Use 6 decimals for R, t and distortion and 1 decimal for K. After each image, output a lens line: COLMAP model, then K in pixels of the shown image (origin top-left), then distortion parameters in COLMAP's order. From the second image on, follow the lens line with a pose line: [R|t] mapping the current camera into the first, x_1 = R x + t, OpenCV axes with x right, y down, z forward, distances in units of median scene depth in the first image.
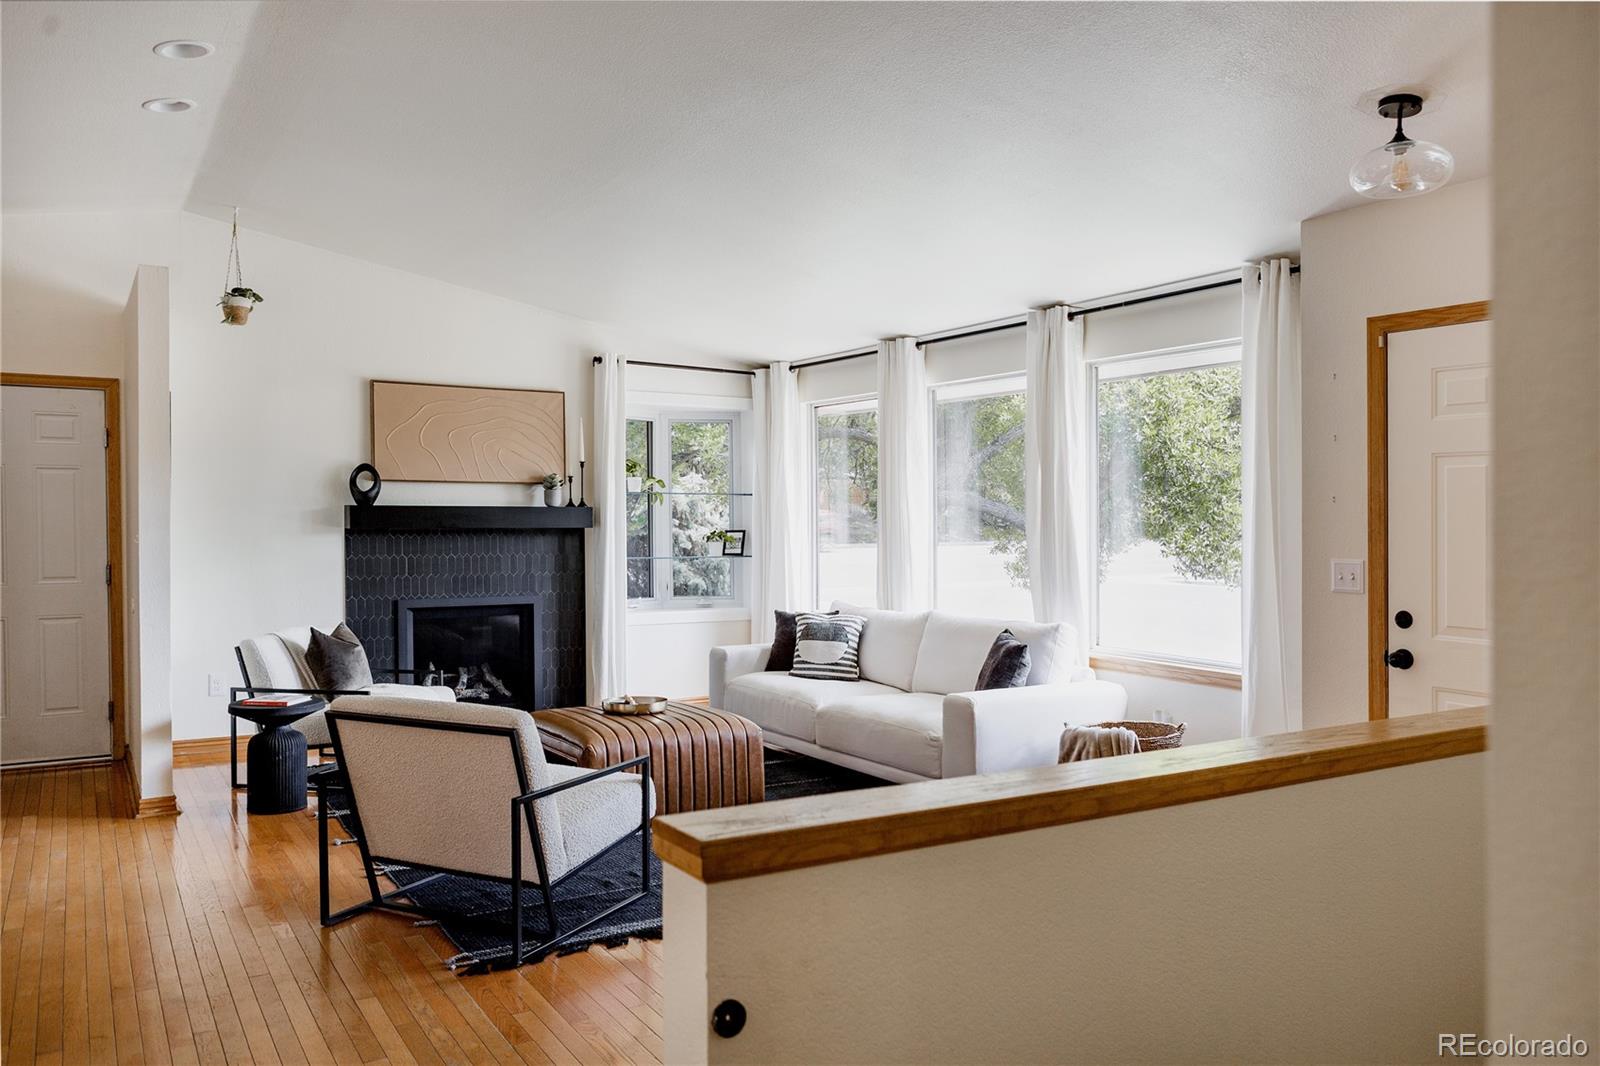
lens RADIAL K [[1197.8, 0, 802.1], [0, 1197.8, 494.9], [0, 0, 1]] dist [-0.006606, -0.000284]
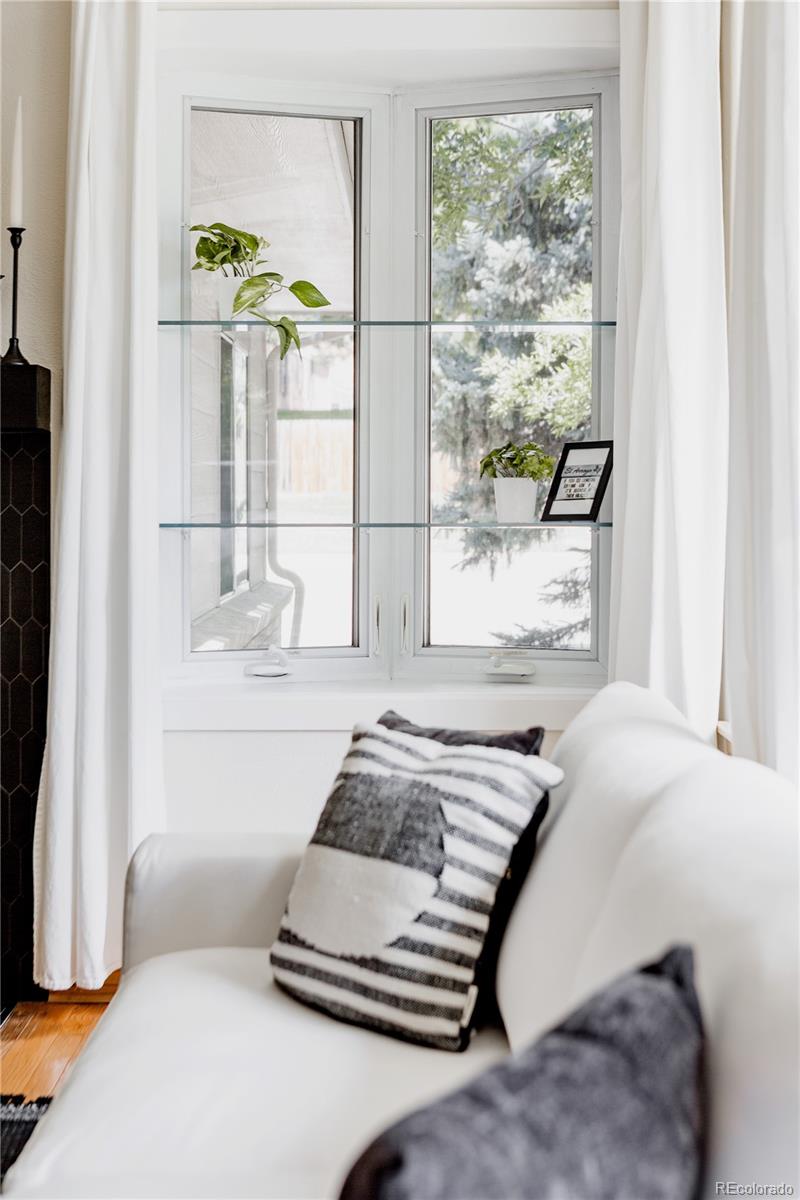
lens RADIAL K [[2055.9, 0, 400.0], [0, 2055.9, 600.0], [0, 0, 1]] dist [-0.051953, -0.114752]
pose [[0.857304, 0.019928, -0.514424, 0.227013], [0.014074, 0.997970, 0.062113, 0.046873], [0.514618, -0.060490, 0.855283, 0.658870]]
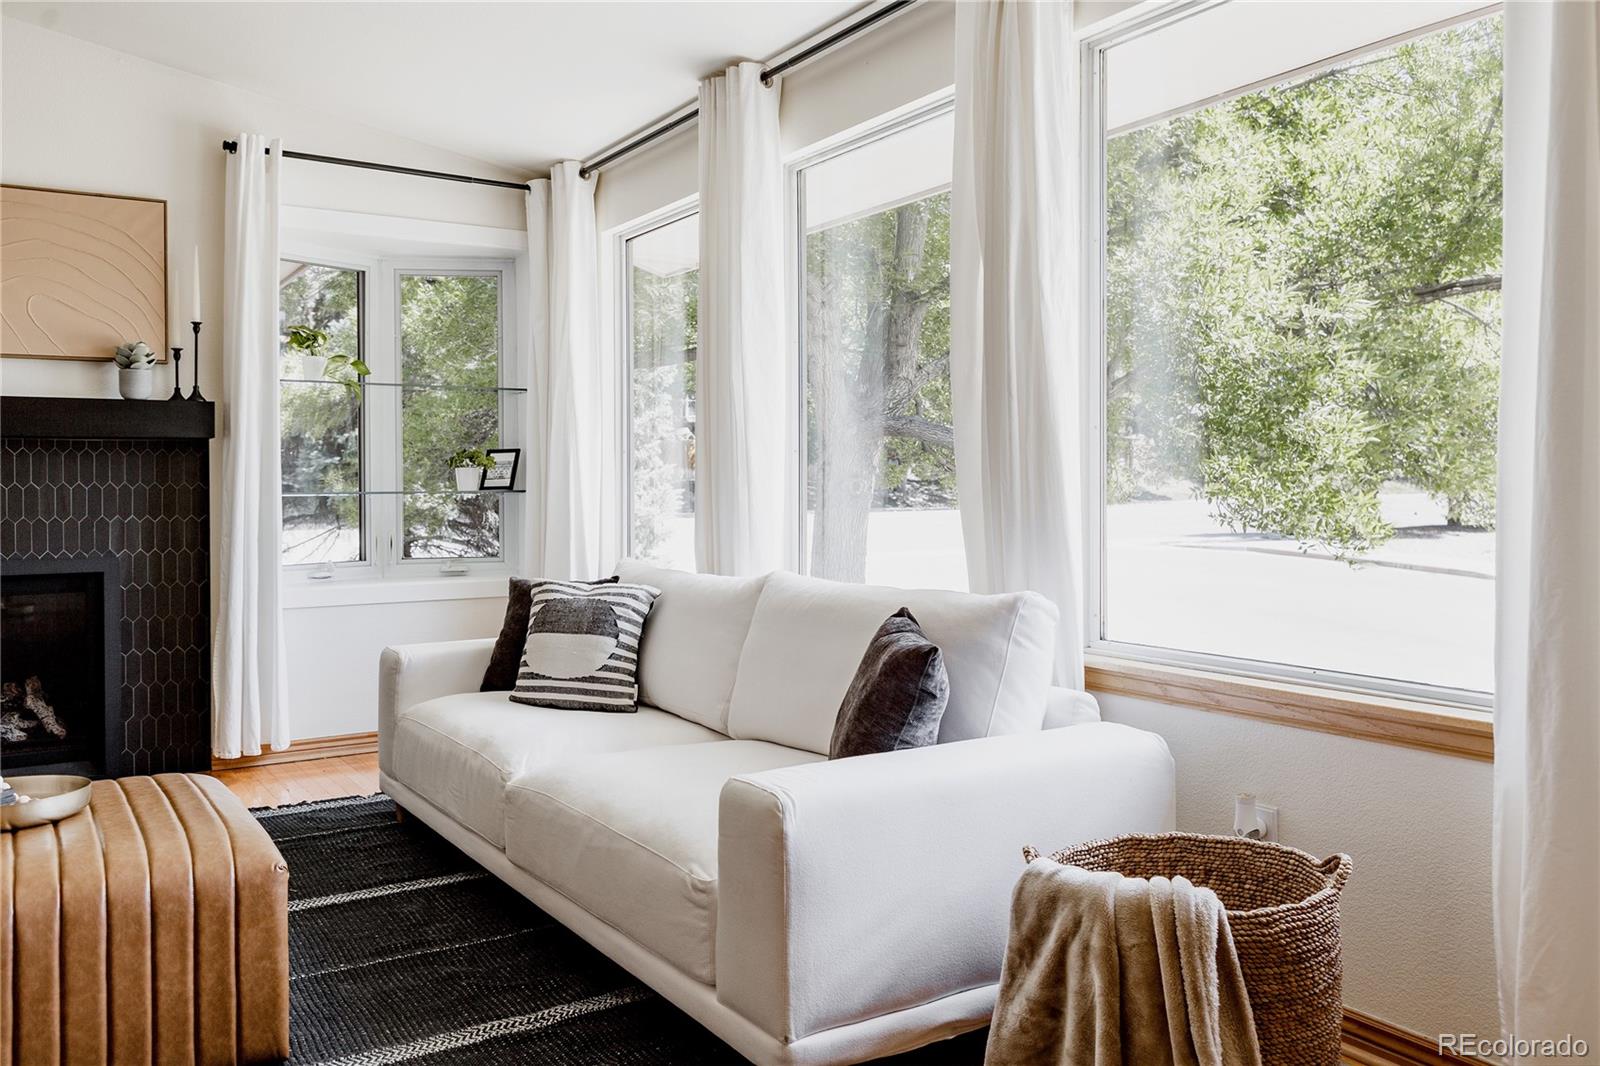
lens RADIAL K [[1257.8, 0, 800.0], [0, 1257.8, 533.0], [0, 0, 1]] dist [0.002186, 0.003918]
pose [[0.999779, -0.011410, 0.017664, 0.106410], [0.010425, 0.998436, 0.054923, 0.049132], [-0.018263, -0.054727, 0.998334, 0.454830]]
